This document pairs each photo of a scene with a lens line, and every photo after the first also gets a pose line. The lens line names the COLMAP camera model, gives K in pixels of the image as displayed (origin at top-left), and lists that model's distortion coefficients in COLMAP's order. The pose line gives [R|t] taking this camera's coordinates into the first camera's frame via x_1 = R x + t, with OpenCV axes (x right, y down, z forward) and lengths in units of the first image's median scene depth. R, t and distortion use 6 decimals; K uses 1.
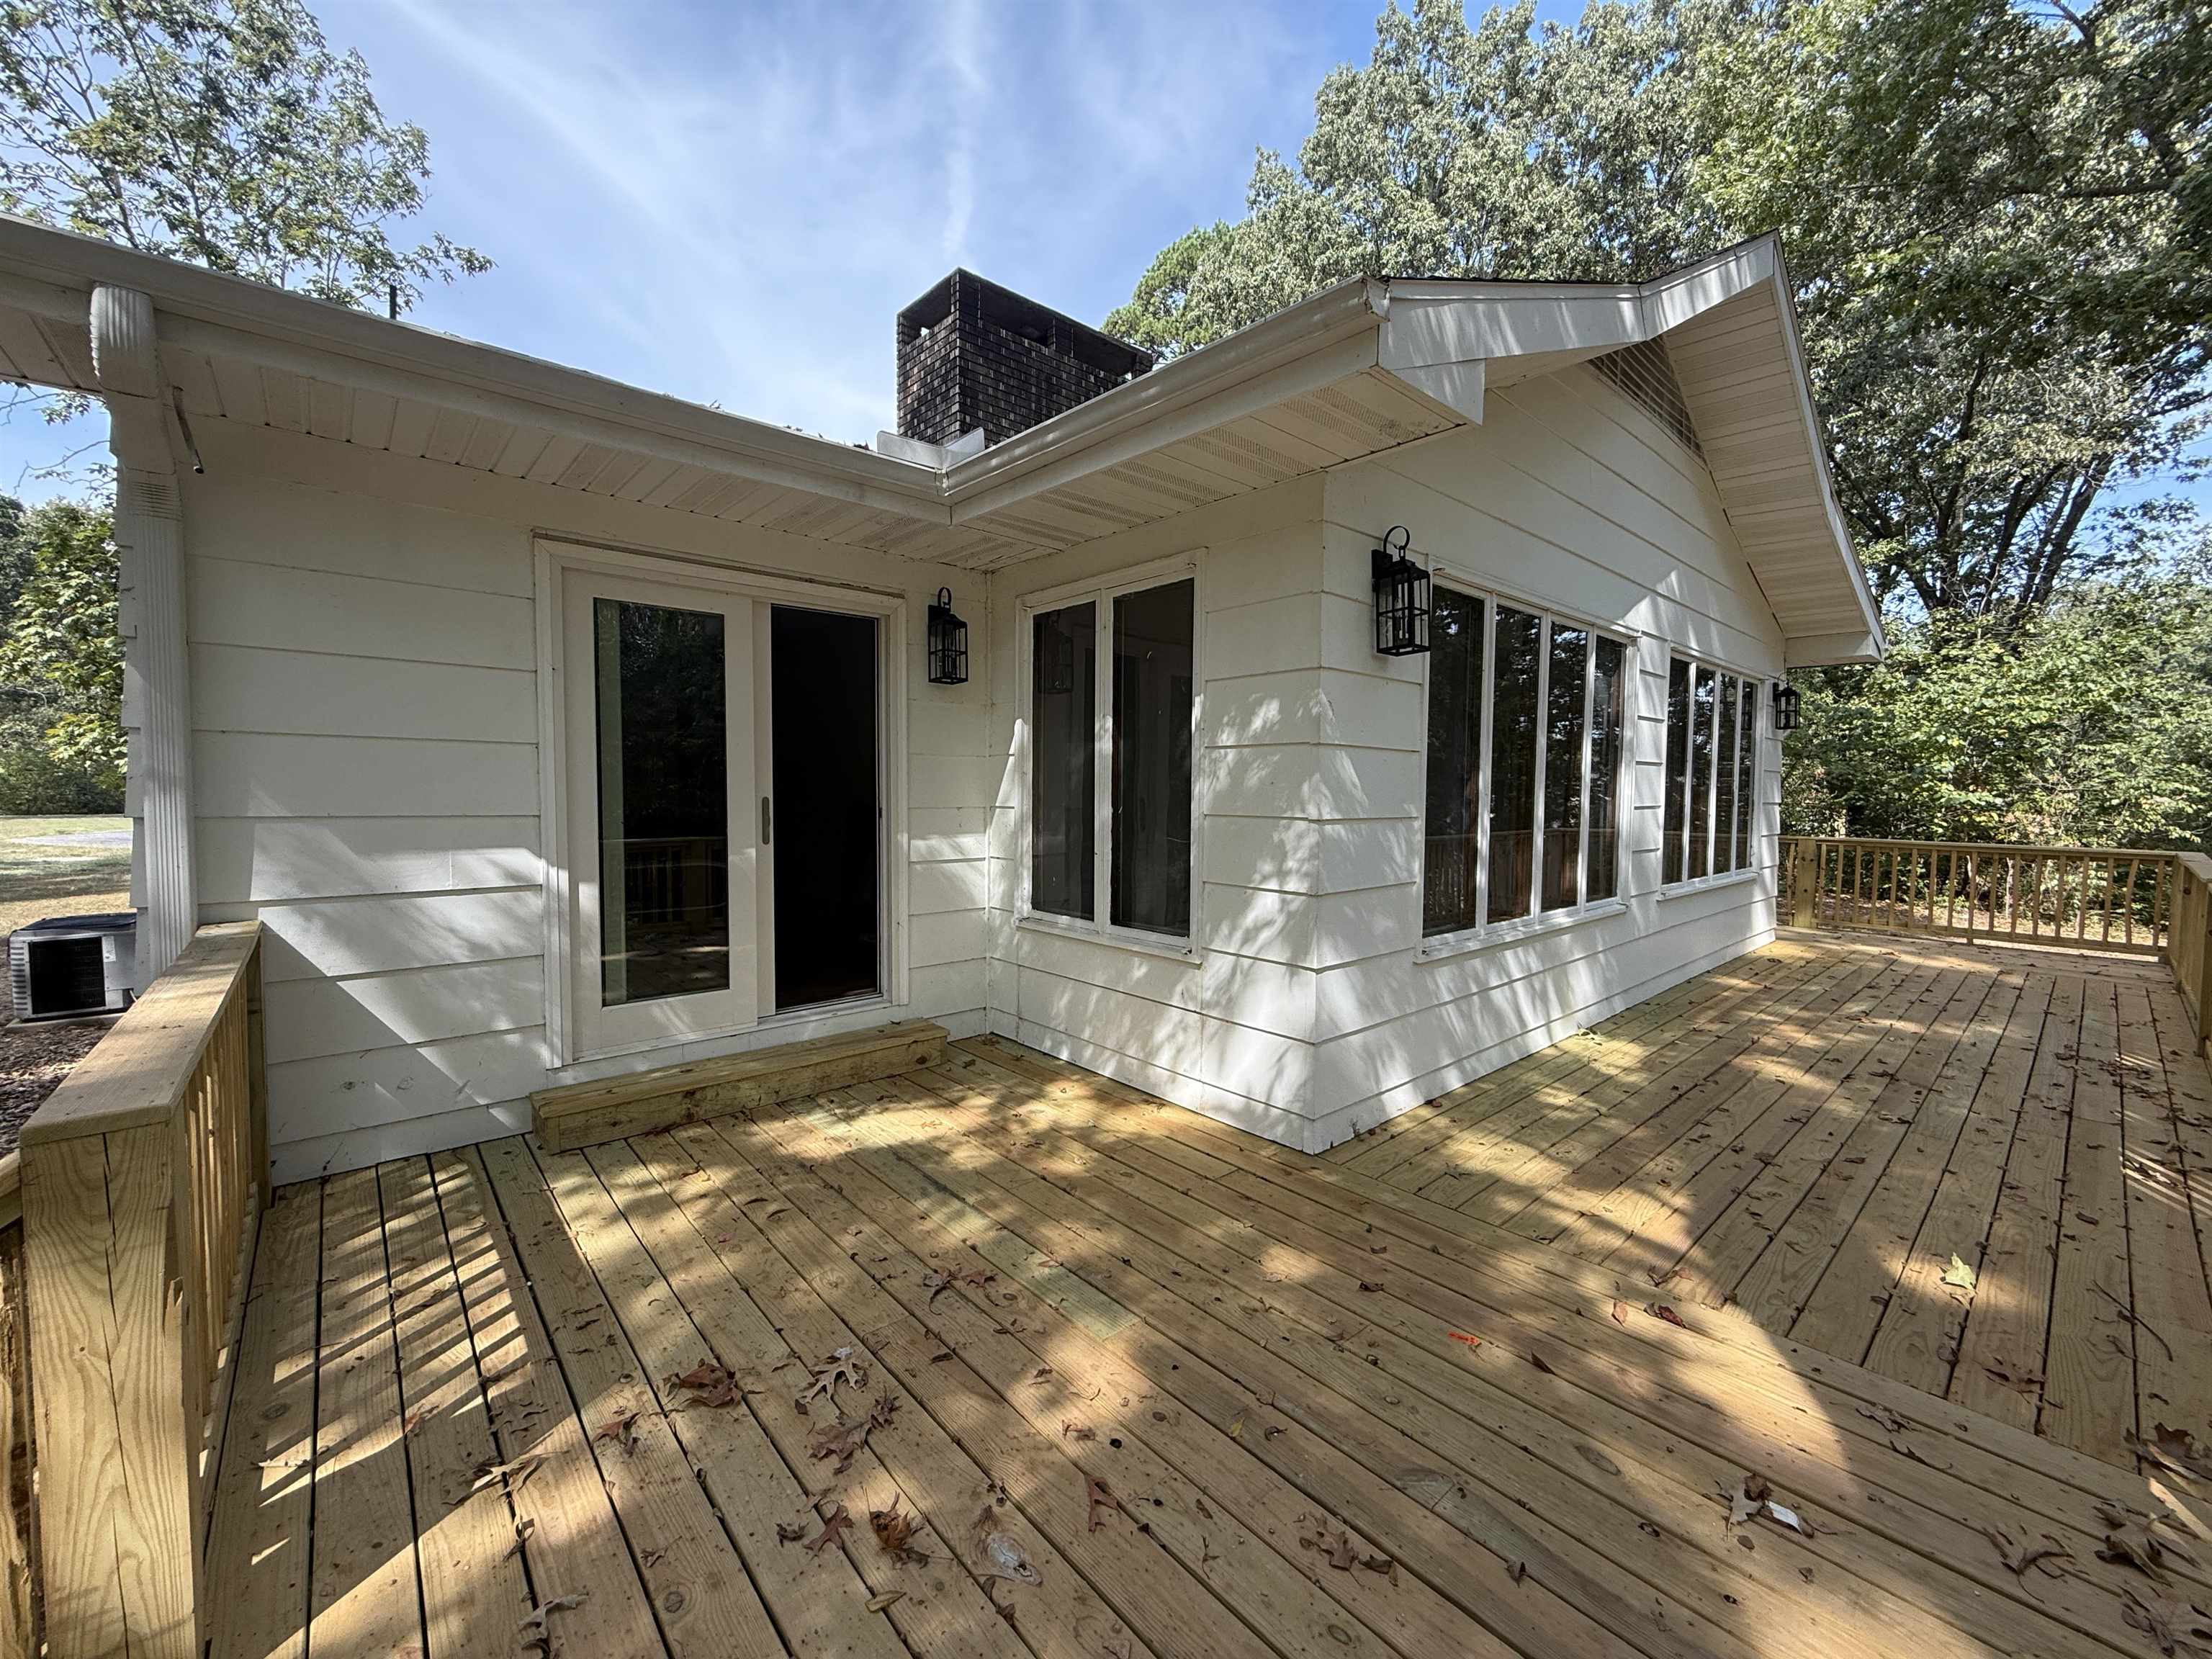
lens RADIAL K [[887.6, 0, 1094.9], [0, 887.6, 825.8], [0, 0, 1]] dist [0.000918, 0.000171]
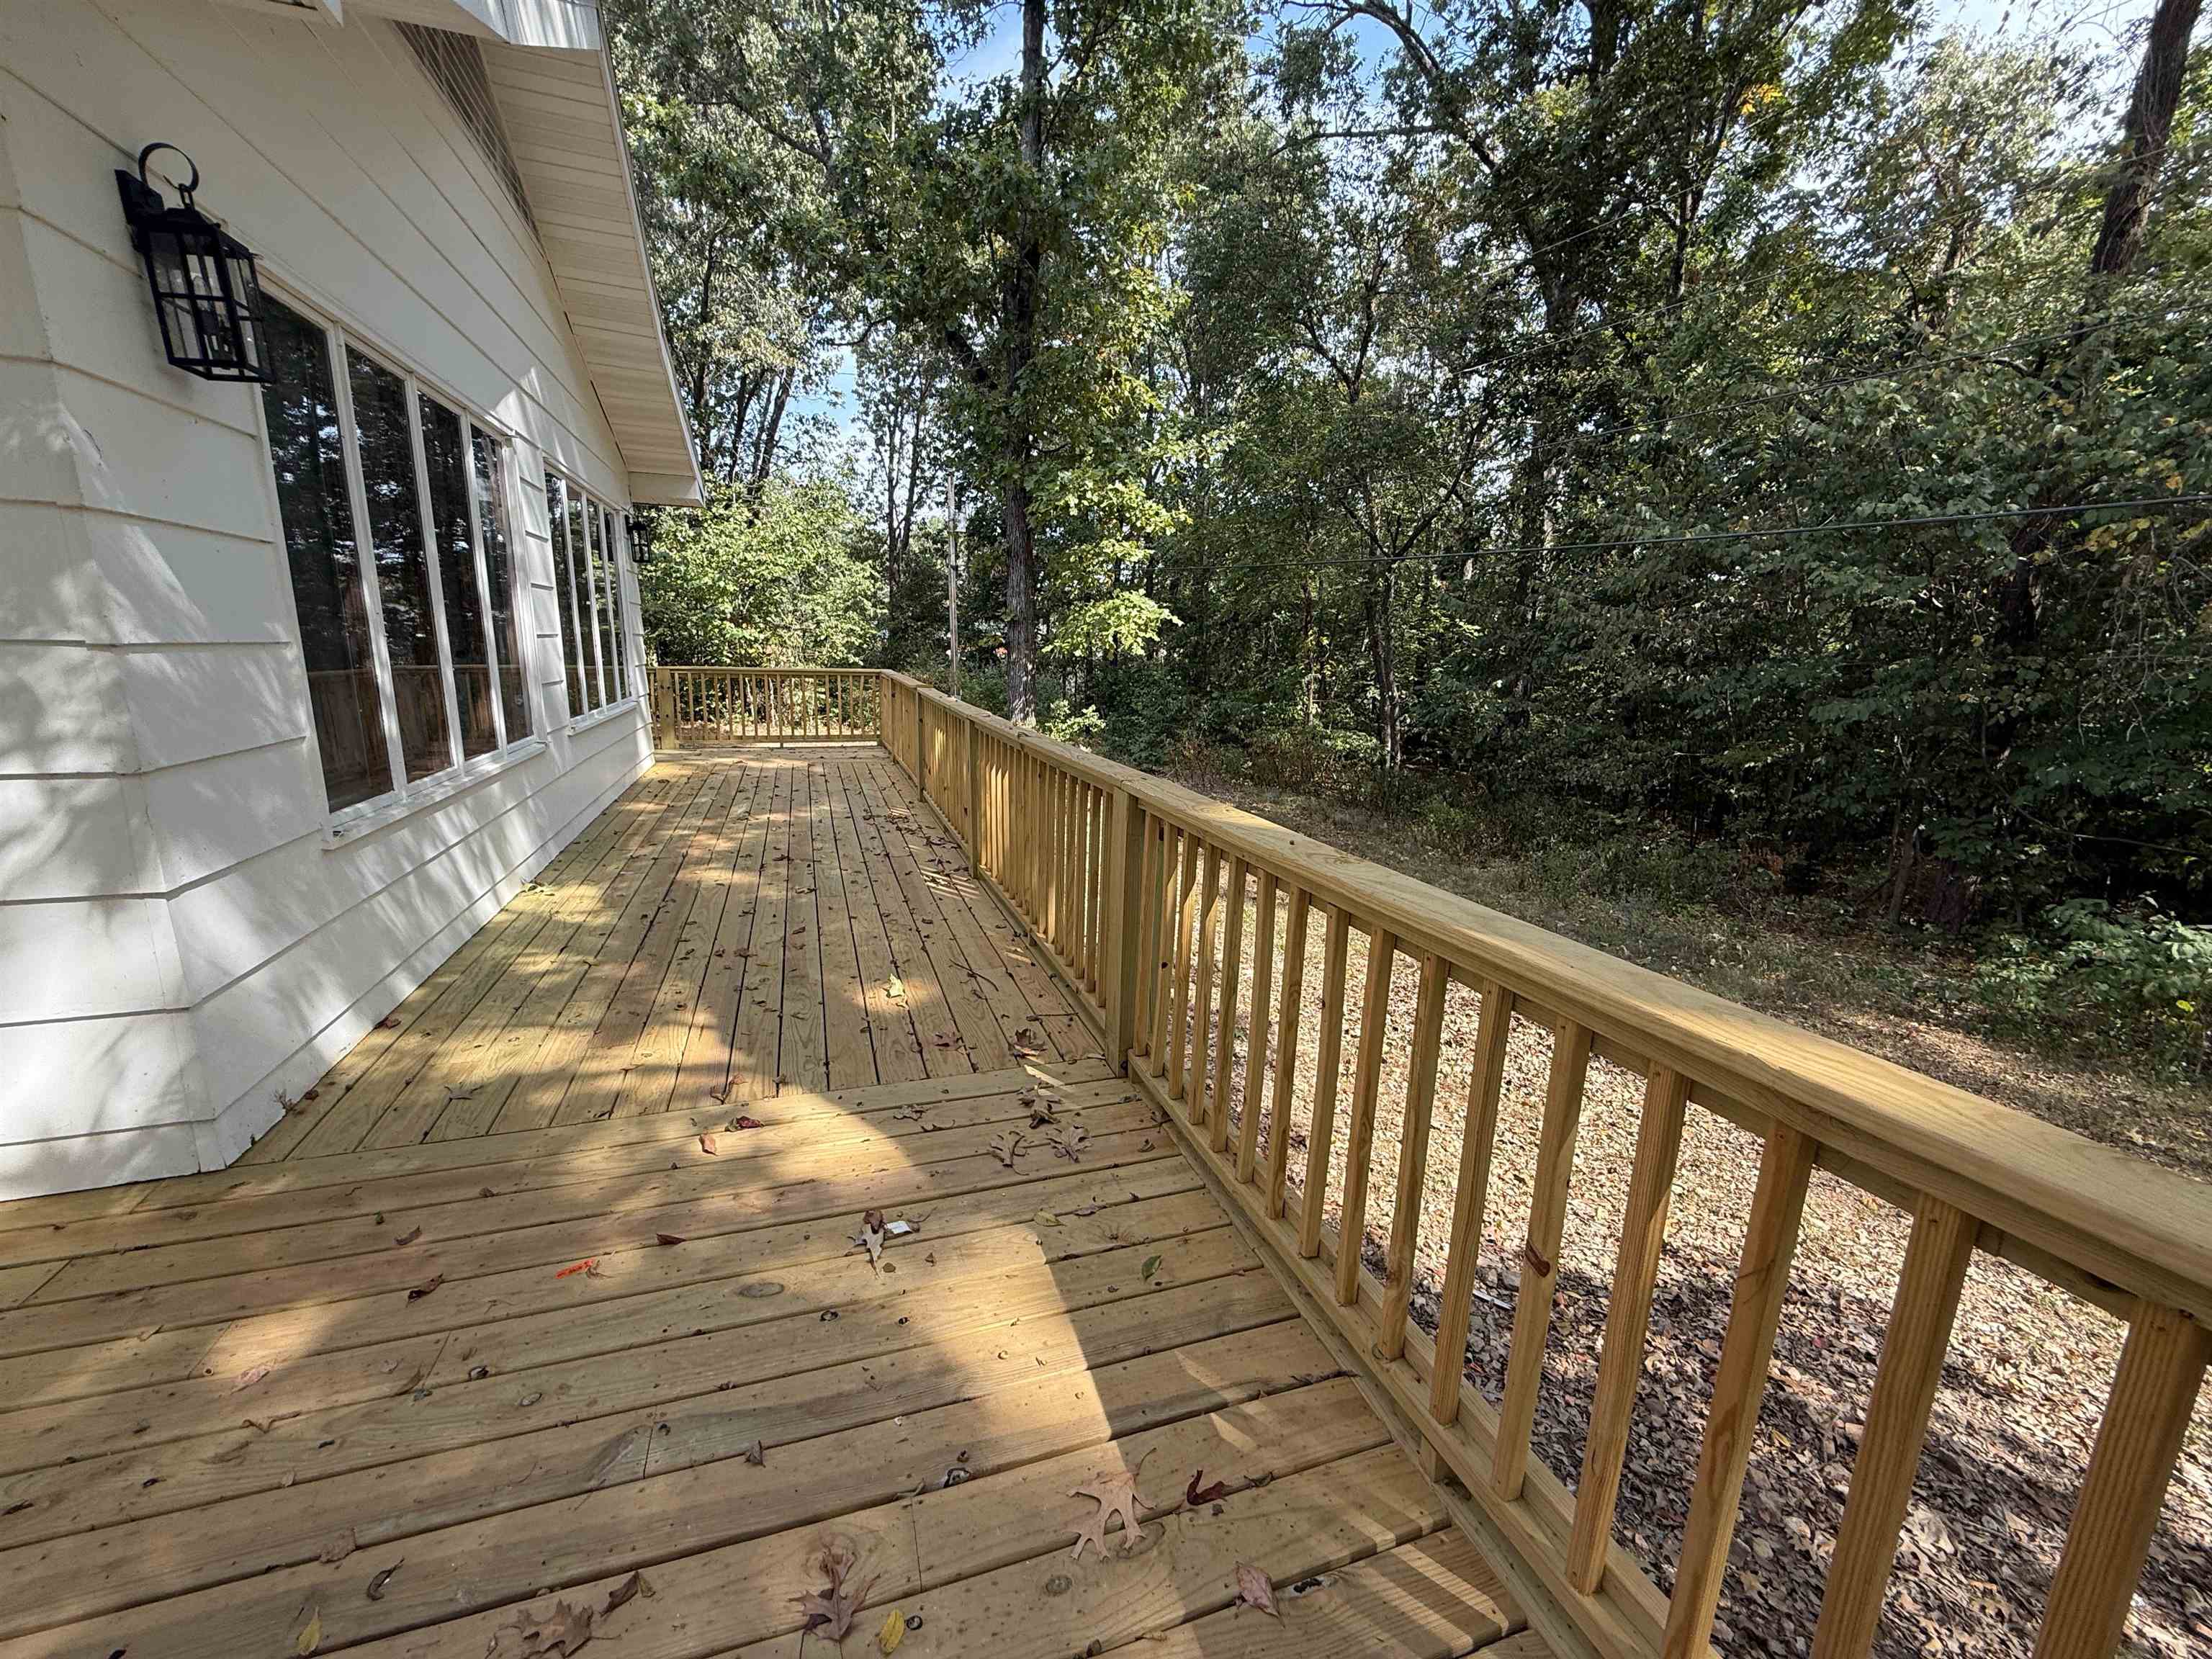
lens RADIAL K [[887.6, 0, 1104.1], [0, 887.6, 827.8], [0, 0, 1]] dist [0.000918, 0.000171]
pose [[0.385251, -0.191137, 0.902800, -0.042620], [0.024270, 0.980075, 0.197140, 0.010989], [-0.922492, -0.054037, 0.382214, 0.152988]]
